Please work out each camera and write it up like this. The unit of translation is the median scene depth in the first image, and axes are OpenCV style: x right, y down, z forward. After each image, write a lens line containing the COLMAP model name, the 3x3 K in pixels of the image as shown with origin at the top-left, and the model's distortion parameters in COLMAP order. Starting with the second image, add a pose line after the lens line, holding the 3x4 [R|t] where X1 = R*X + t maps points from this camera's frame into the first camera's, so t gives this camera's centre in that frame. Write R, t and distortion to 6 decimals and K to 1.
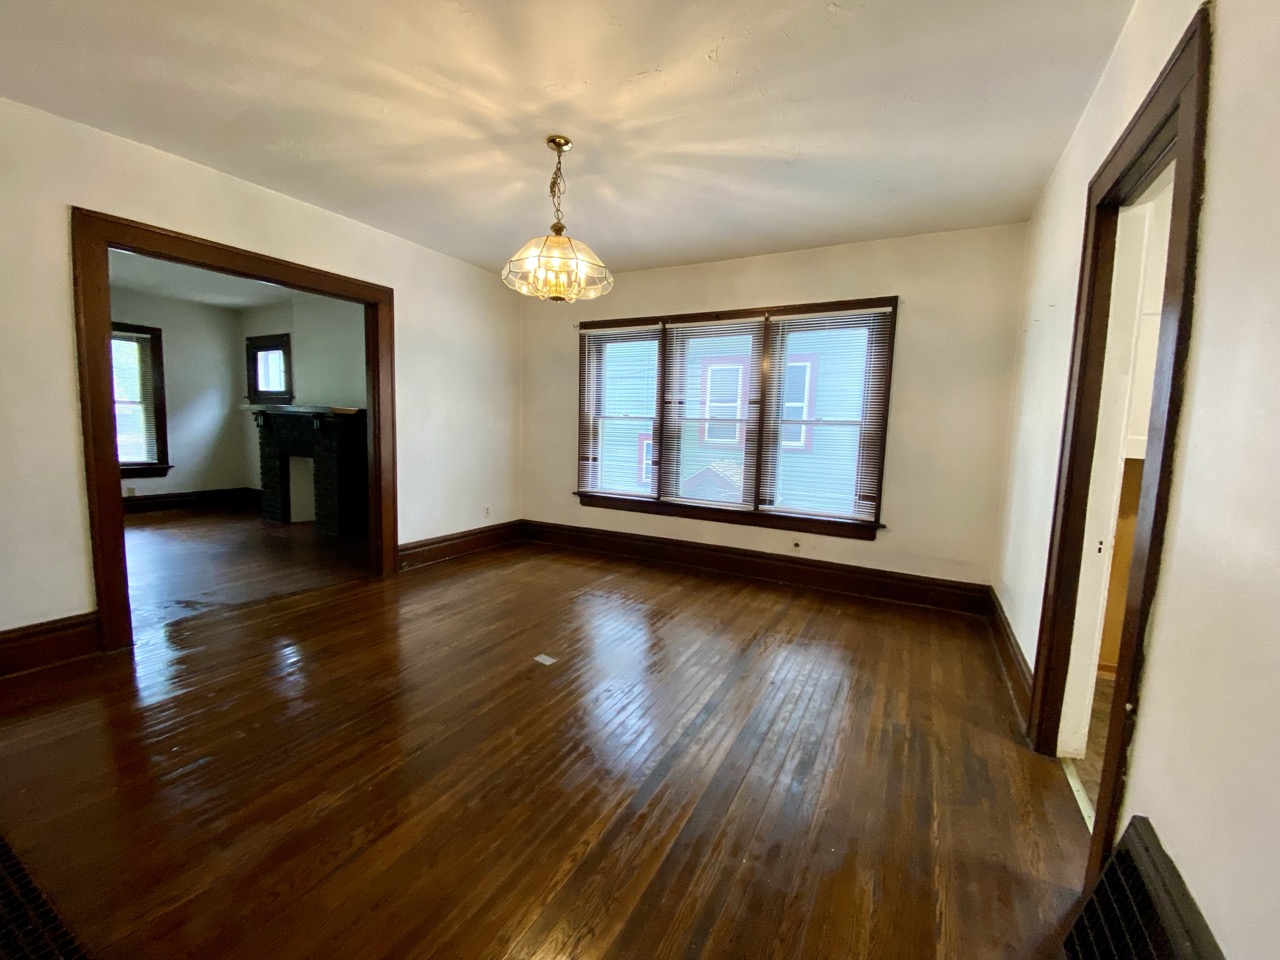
lens RADIAL K [[524.5, 0, 640.0], [0, 524.5, 480.0], [0, 0, 1]] dist [0.021264, -0.023445]
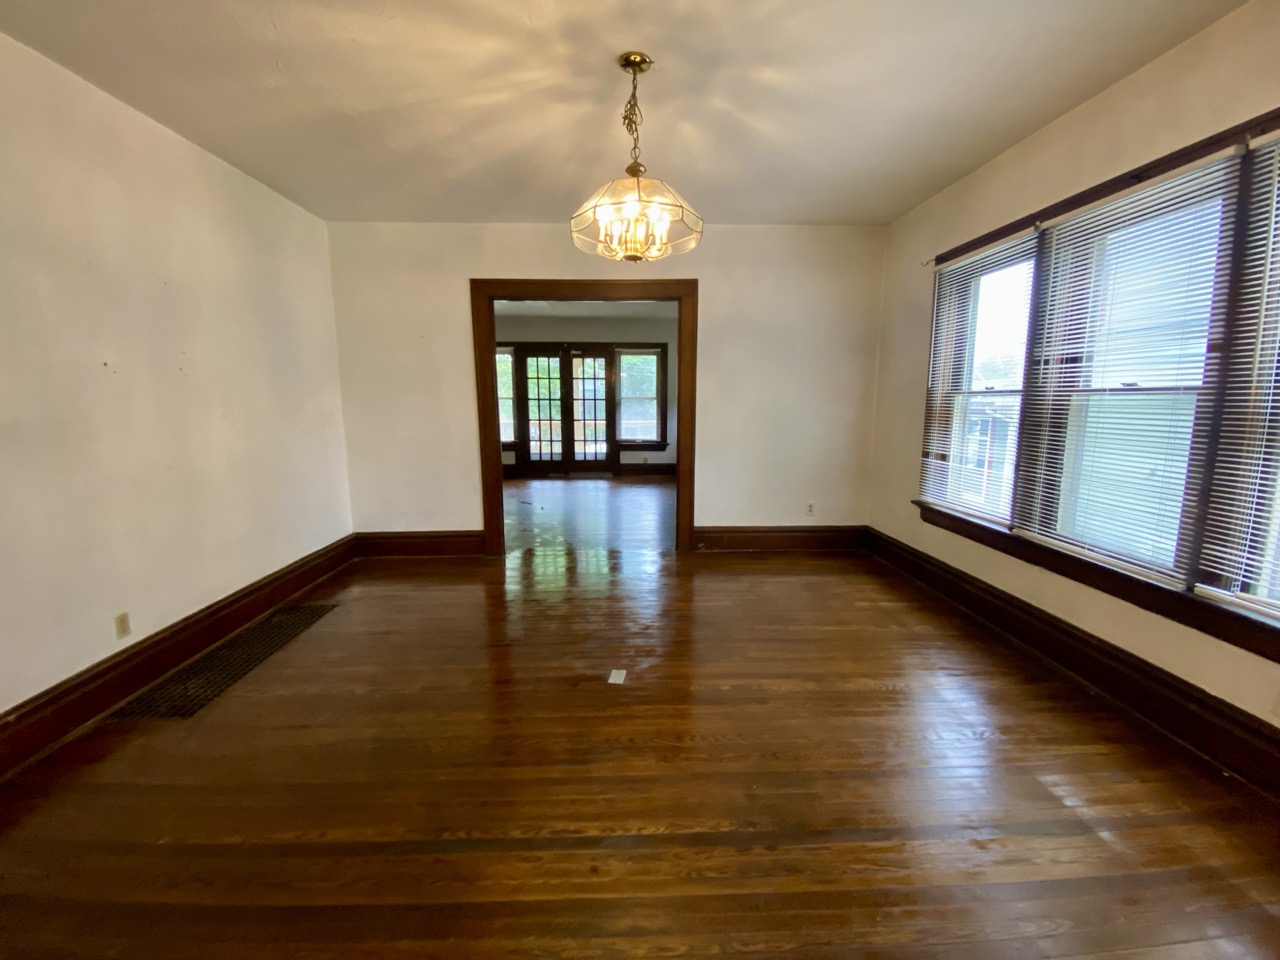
lens RADIAL K [[524.5, 0, 640.0], [0, 524.5, 480.0], [0, 0, 1]] dist [0.021264, -0.023445]
pose [[0.485535, 0.100619, -0.868407, 0.497688], [-0.071098, 0.994609, 0.075490, -0.050700], [0.871321, 0.025088, 0.490072, 0.507173]]
